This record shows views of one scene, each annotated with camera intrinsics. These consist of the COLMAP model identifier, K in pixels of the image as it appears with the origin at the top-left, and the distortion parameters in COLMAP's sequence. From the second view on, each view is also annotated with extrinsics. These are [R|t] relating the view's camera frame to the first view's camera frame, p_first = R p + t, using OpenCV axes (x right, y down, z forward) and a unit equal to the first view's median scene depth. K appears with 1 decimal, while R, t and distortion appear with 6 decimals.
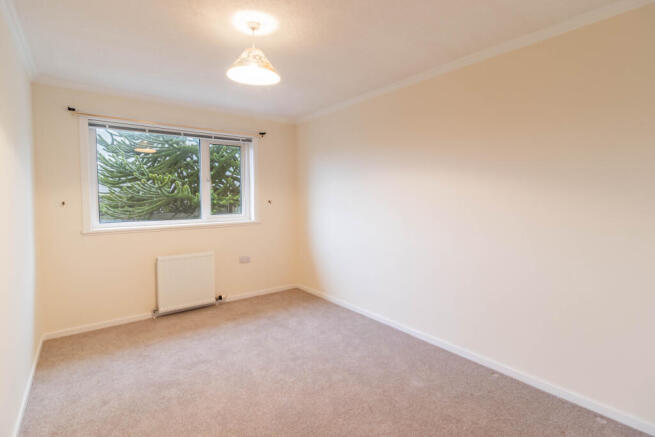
lens RADIAL K [[308.1, 0, 327.9], [0, 308.1, 213.9], [0, 0, 1]] dist [0.003980, 0.000127]
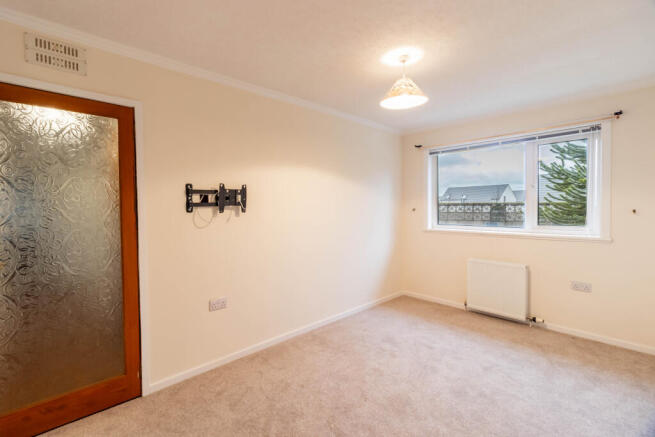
lens RADIAL K [[308.1, 0, 323.0], [0, 308.1, 218.0], [0, 0, 1]] dist [0.003980, 0.000127]
pose [[0.100120, 0.040944, -0.994133, 0.523205], [-0.048602, 0.998161, 0.036215, -0.022411], [0.993788, 0.044691, 0.101926, 0.346308]]
